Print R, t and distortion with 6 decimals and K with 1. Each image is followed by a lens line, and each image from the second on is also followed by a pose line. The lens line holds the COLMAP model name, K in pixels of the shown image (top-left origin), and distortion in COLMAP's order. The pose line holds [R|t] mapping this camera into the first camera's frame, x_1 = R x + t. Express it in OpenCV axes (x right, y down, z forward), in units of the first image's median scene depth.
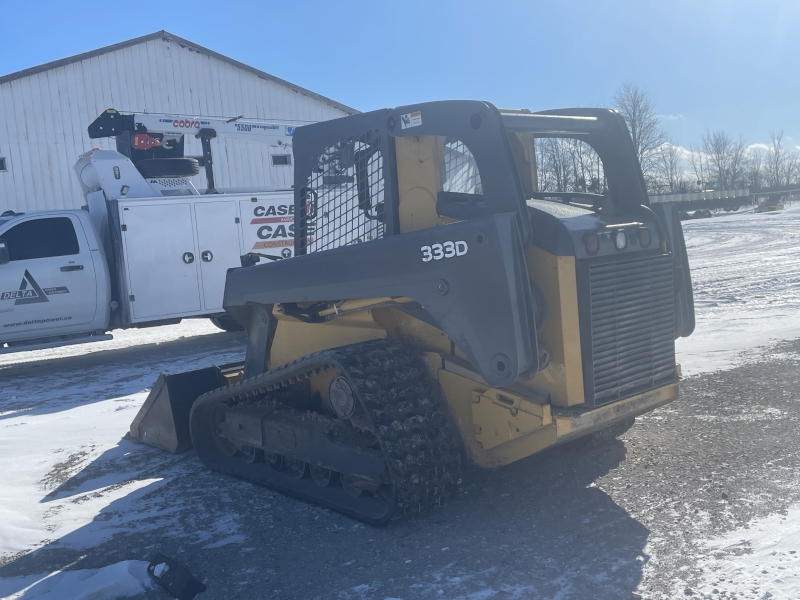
lens RADIAL K [[828.8, 0, 406.3], [0, 828.8, 308.3], [0, 0, 1]] dist [0.053504, 0.000000]
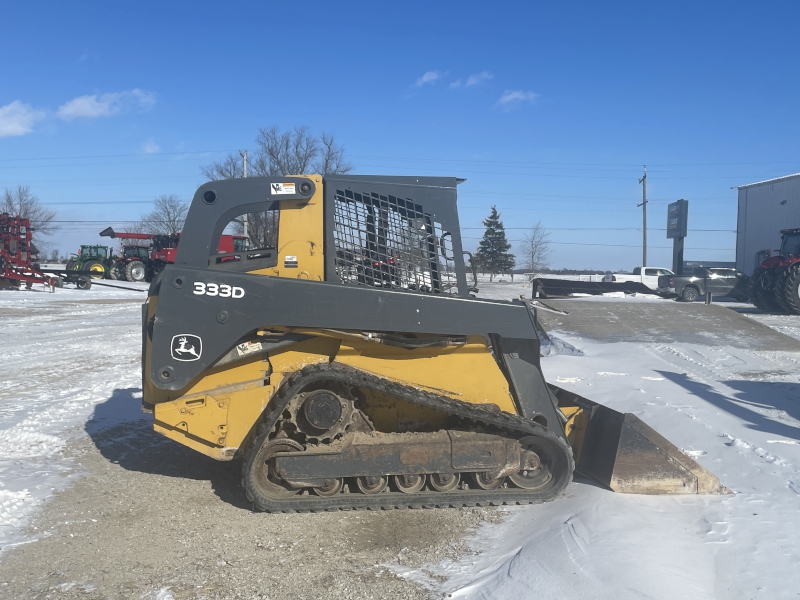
lens RADIAL K [[828.8, 0, 401.0], [0, 828.8, 296.9], [0, 0, 1]] dist [0.053504, 0.000000]
pose [[-0.537885, 0.097694, -0.837338, 0.992159], [-0.059791, 0.986340, 0.153486, -0.251282], [0.840895, 0.132624, -0.524696, 1.689448]]
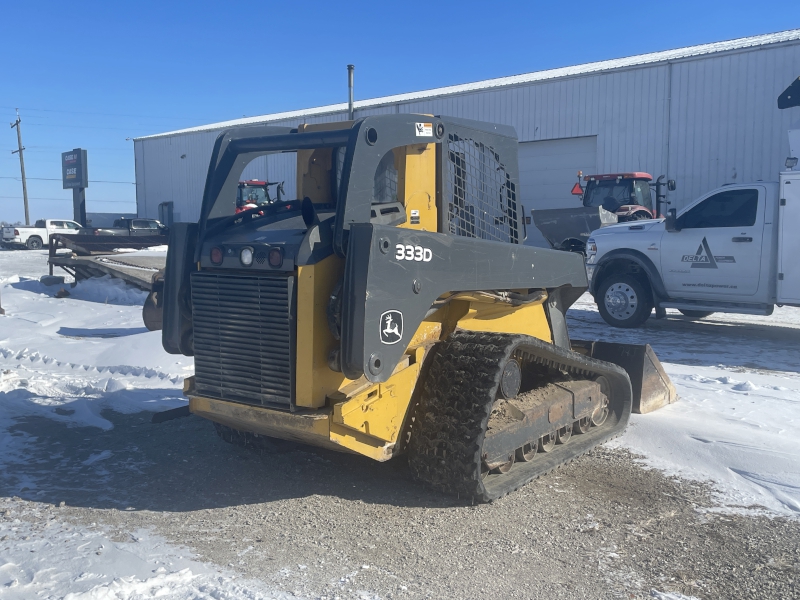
lens RADIAL K [[828.8, 0, 406.1], [0, 828.8, 297.6], [0, 0, 1]] dist [0.053504, 0.000000]
pose [[0.190808, 0.163030, -0.967995, 1.064677], [-0.108042, 0.983609, 0.144363, -0.164359], [0.975663, 0.077039, 0.205295, 0.791139]]
